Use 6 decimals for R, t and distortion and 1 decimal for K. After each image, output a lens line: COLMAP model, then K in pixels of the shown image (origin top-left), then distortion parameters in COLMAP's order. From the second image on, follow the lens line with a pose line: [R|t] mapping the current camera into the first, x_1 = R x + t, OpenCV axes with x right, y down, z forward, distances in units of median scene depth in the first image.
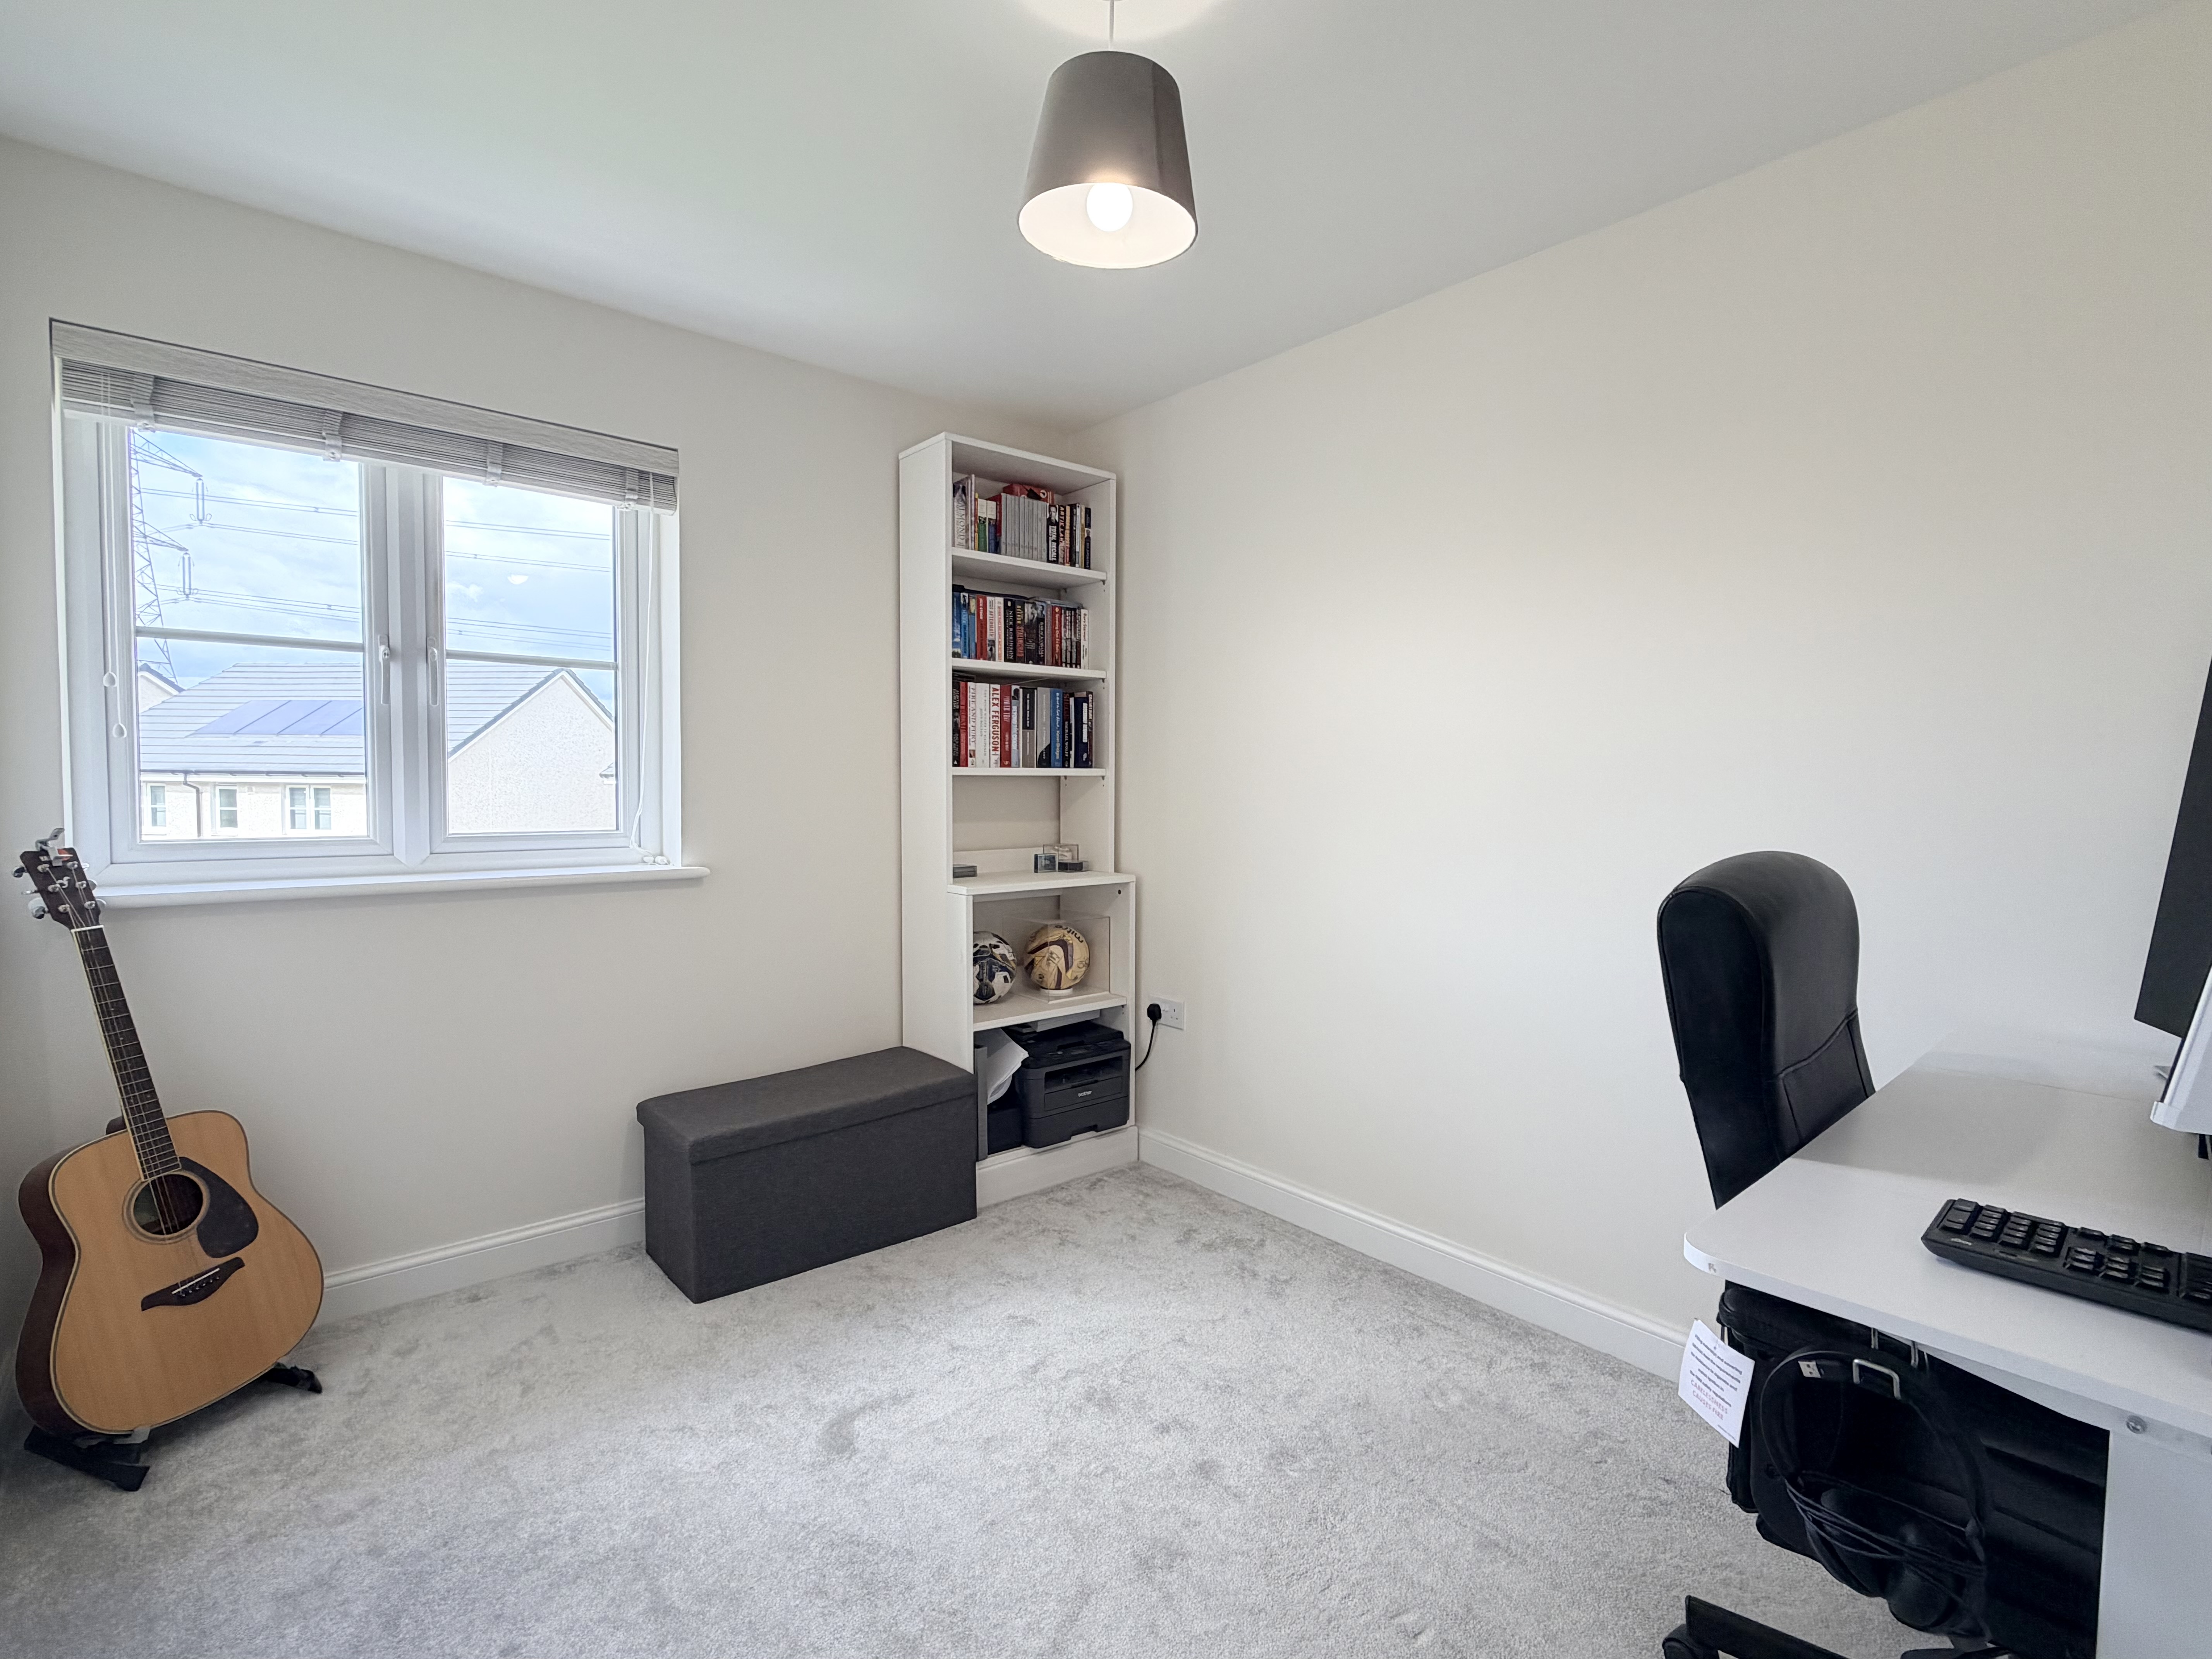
lens RADIAL K [[1023.1, 0, 1098.5], [0, 1023.1, 831.5], [0, 0, 1]] dist [-0.000941, -0.000182]
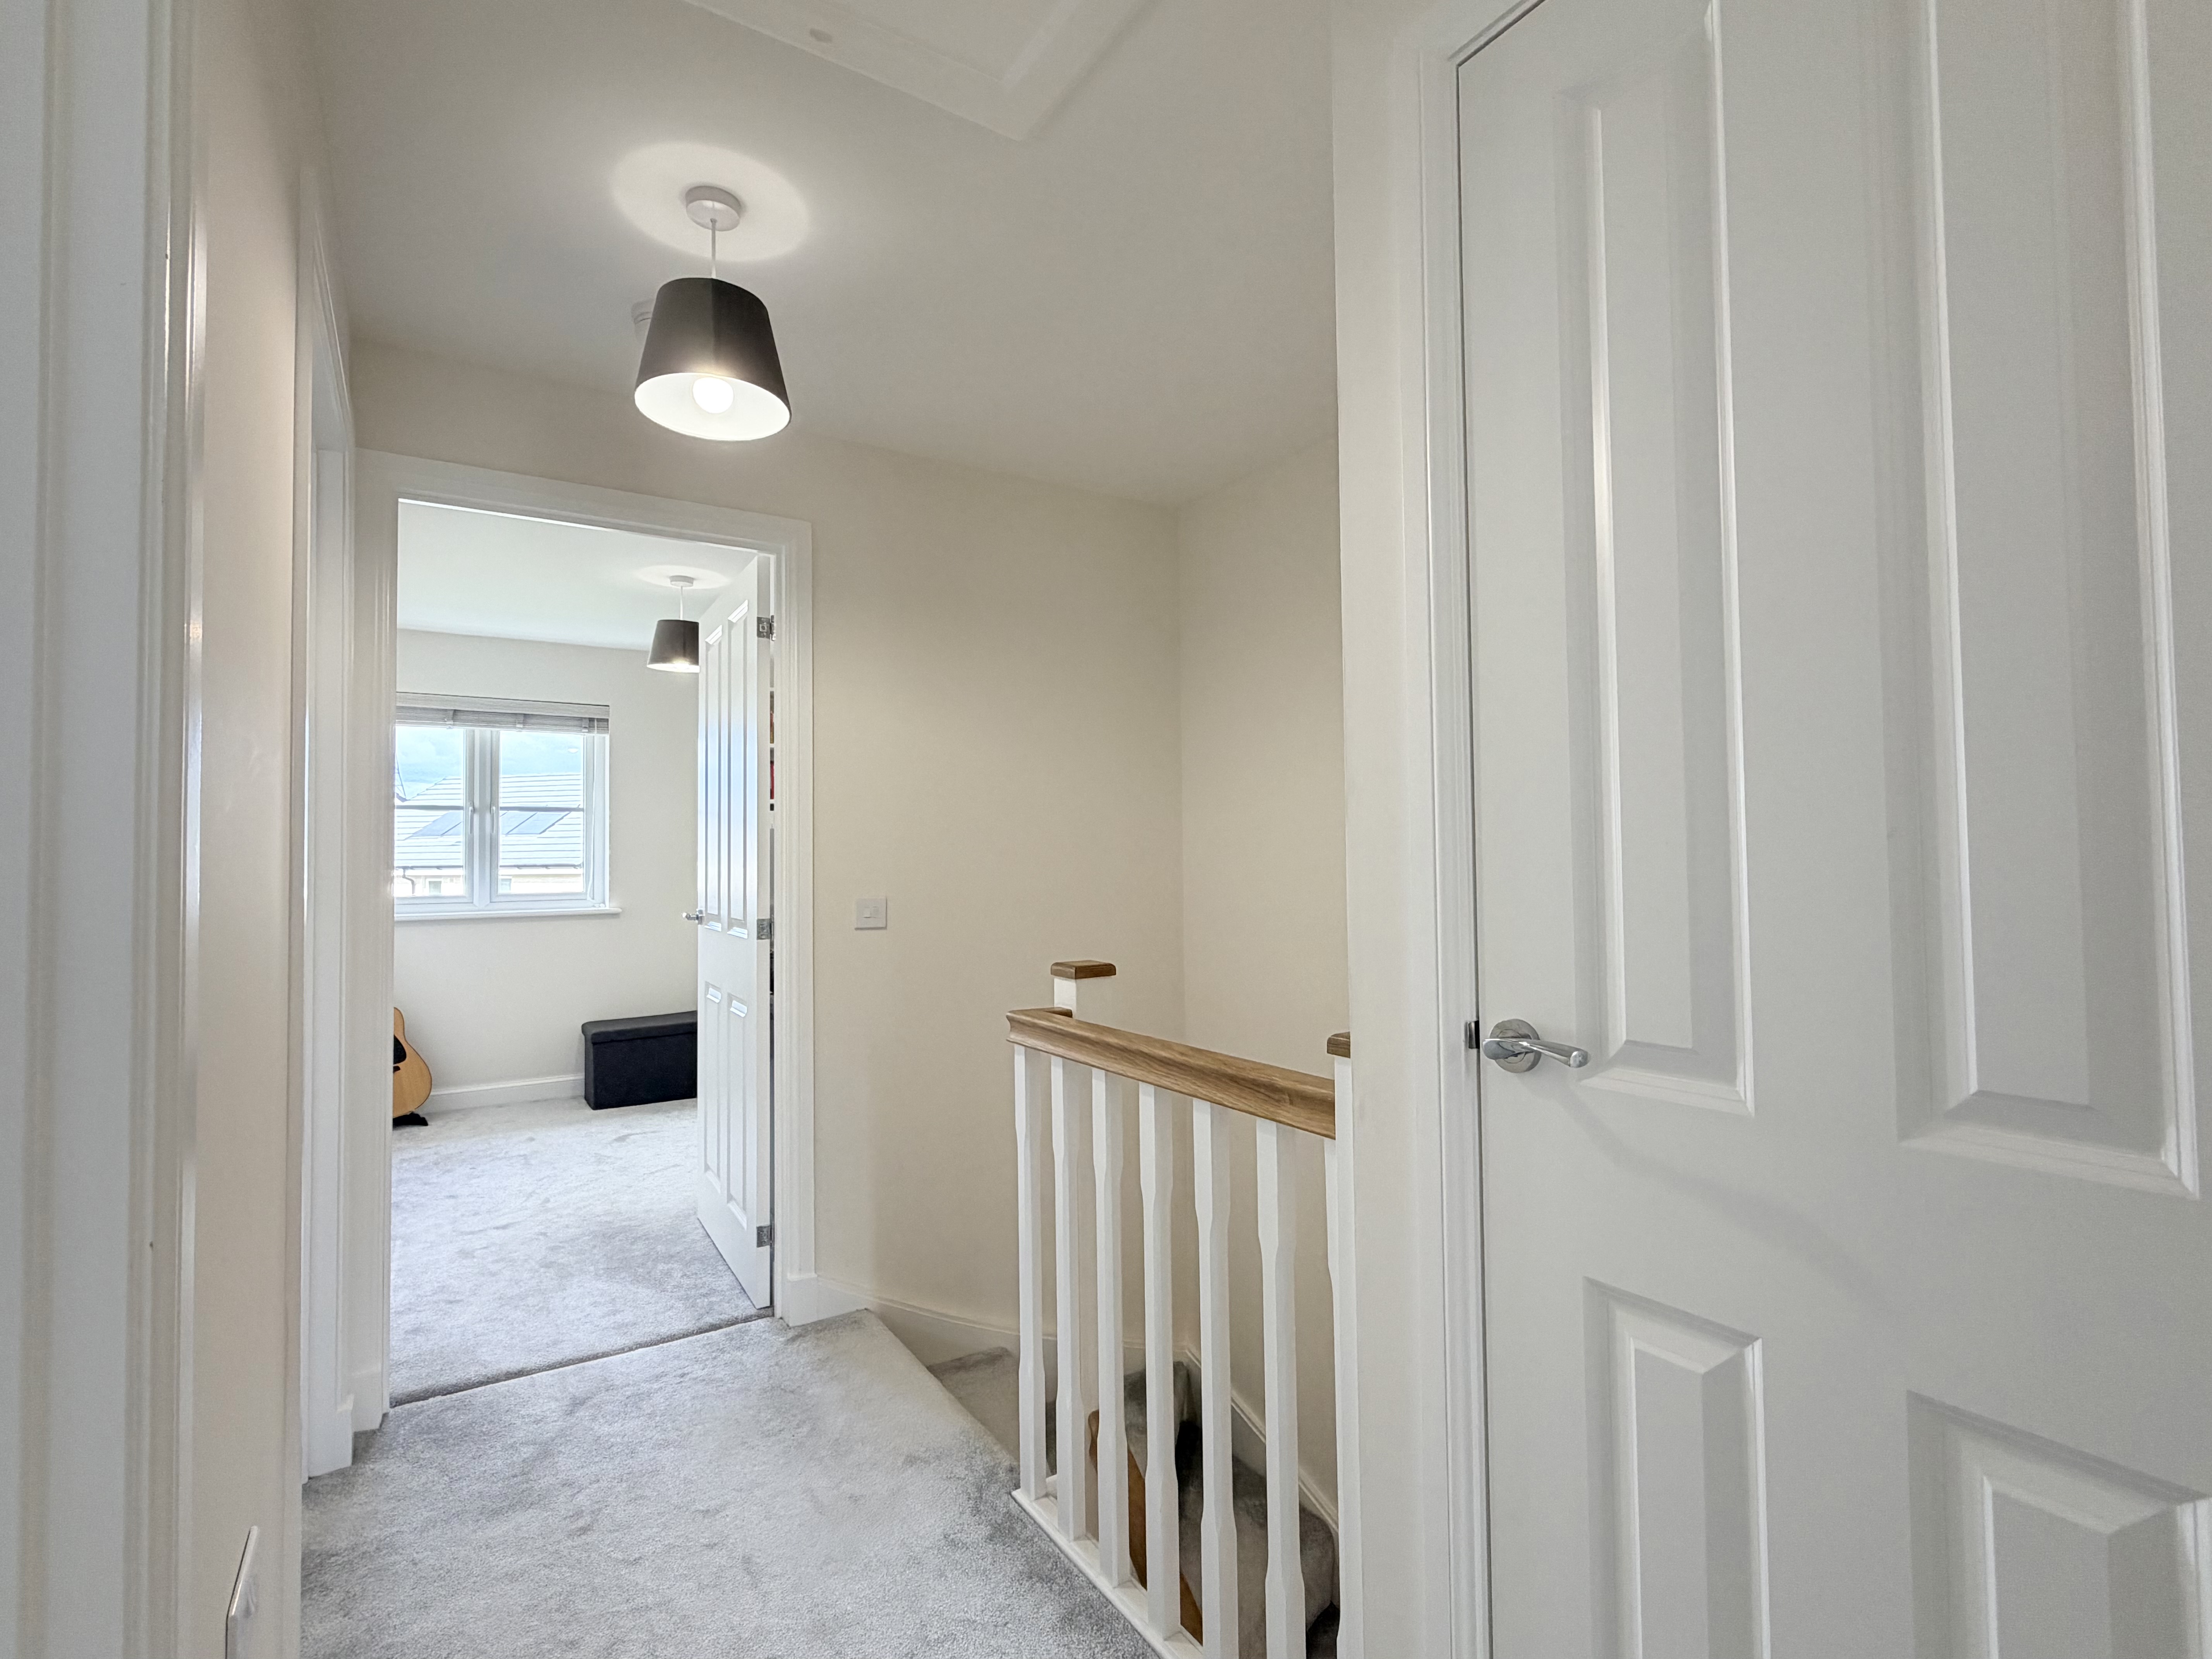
lens RADIAL K [[1023.1, 0, 1108.8], [0, 1023.1, 829.9], [0, 0, 1]] dist [-0.000941, -0.000182]
pose [[0.991610, -0.025349, -0.126758, 0.864627], [0.015381, 0.996755, -0.079007, 0.057495], [0.128350, 0.076394, 0.988782, -0.916608]]
